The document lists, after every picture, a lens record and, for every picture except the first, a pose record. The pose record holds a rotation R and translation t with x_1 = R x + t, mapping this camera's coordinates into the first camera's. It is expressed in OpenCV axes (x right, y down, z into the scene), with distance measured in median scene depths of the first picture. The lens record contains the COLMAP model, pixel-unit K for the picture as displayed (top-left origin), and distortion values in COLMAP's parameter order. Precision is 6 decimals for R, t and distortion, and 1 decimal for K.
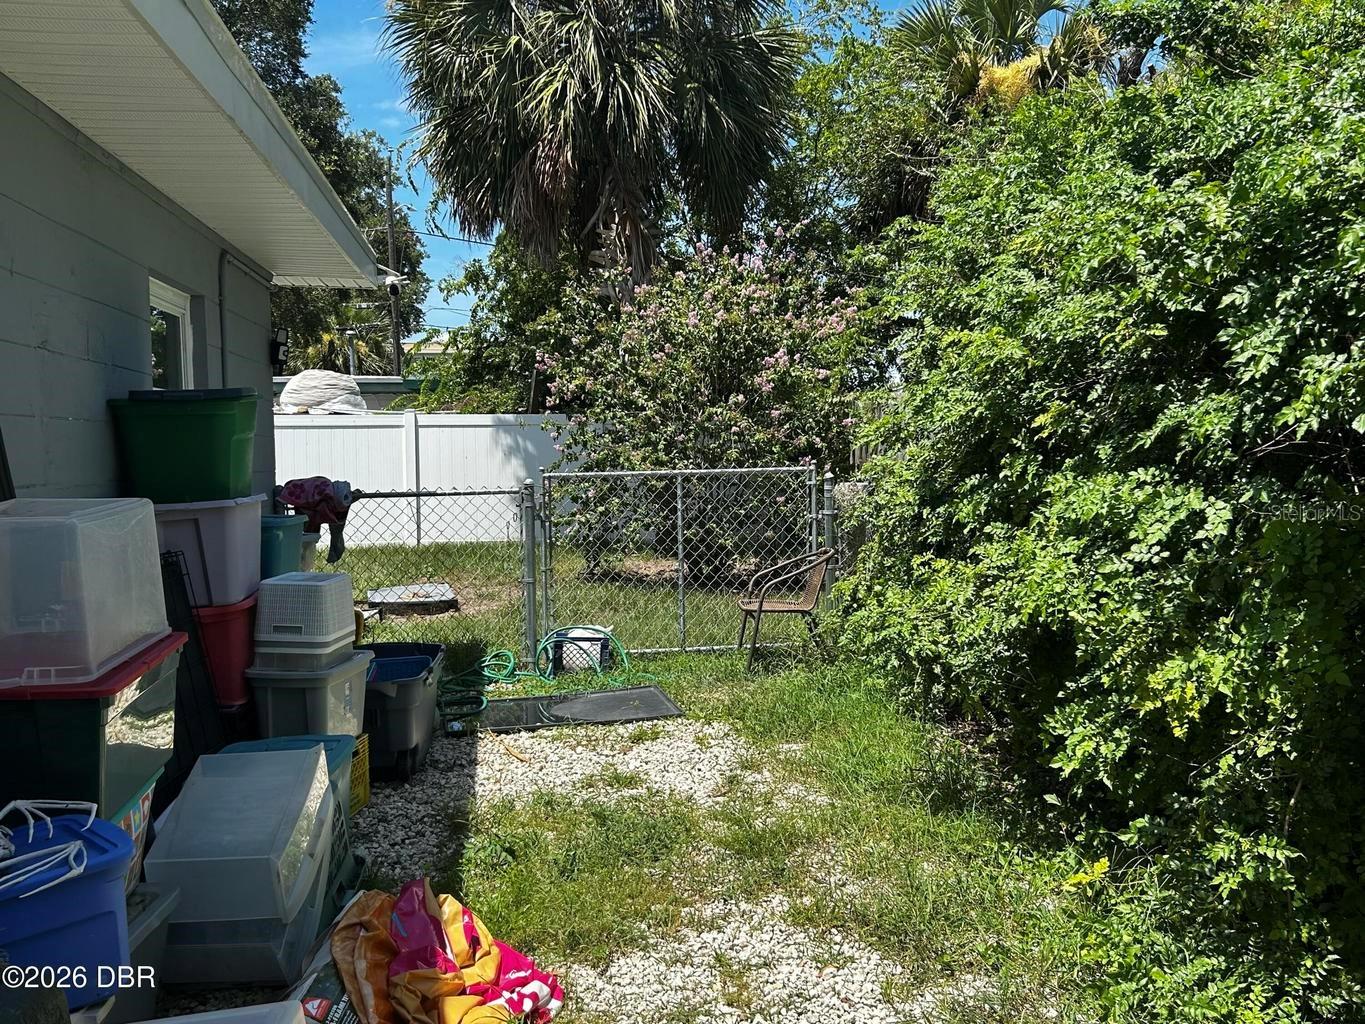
lens RADIAL K [[1269.4, 0, 685.1], [0, 1269.4, 520.3], [0, 0, 1]] dist [0.108086, -0.212533]
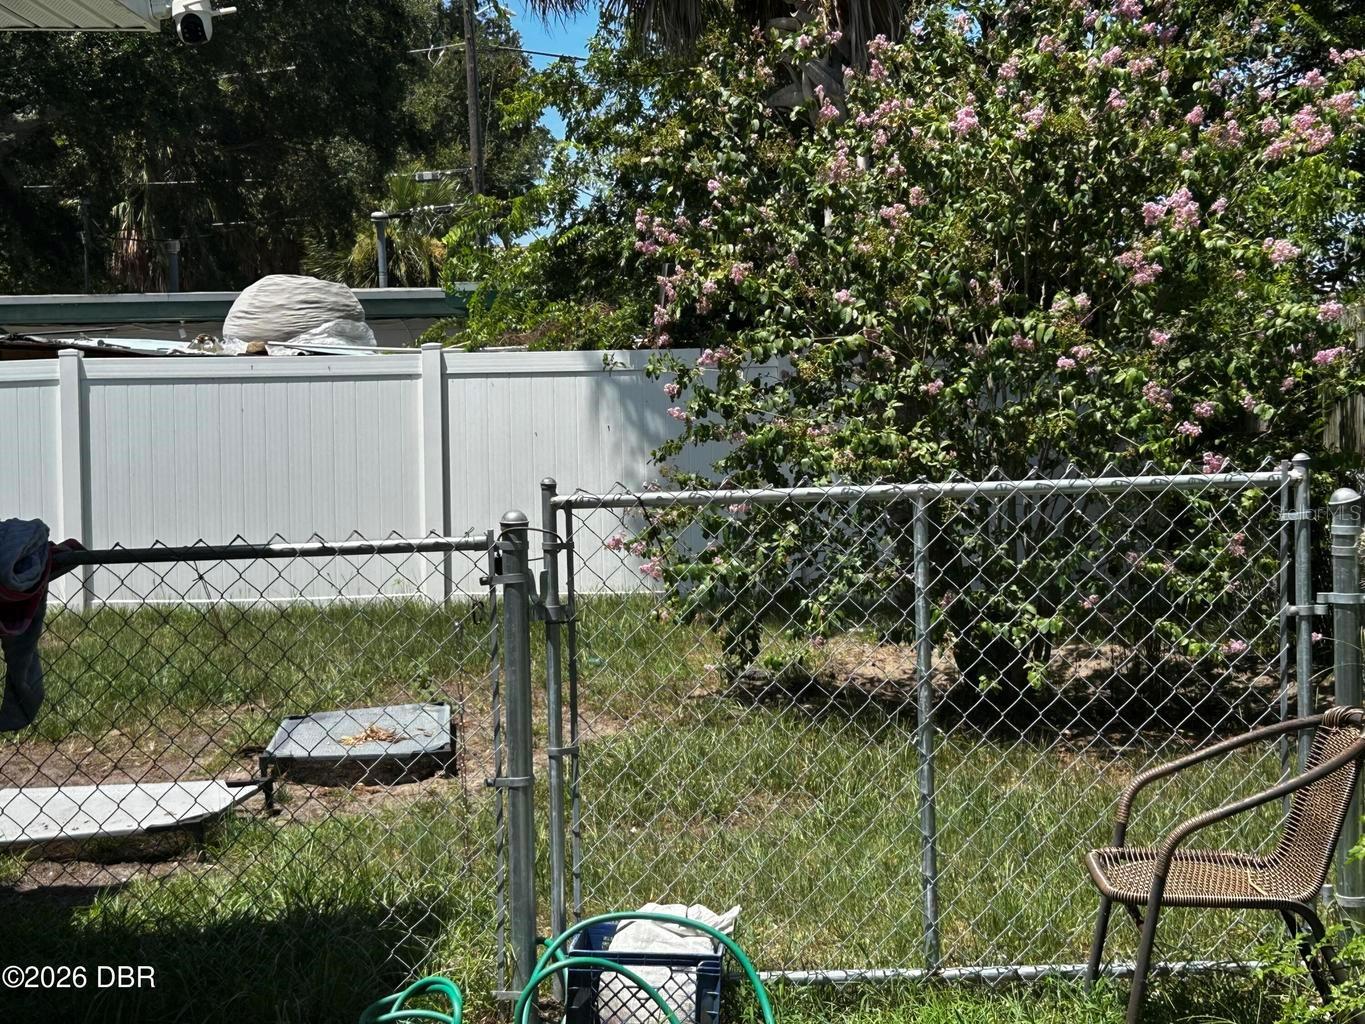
lens RADIAL K [[1819.7, 0, 681.6], [0, 1819.7, 512.6], [0, 0, 1]] dist [0.209794, 0.012522]
pose [[0.987045, 0.001050, -0.160440, 0.008929], [-0.000723, 0.999998, 0.002094, -0.023608], [0.160442, -0.001951, 0.987043, 0.337888]]
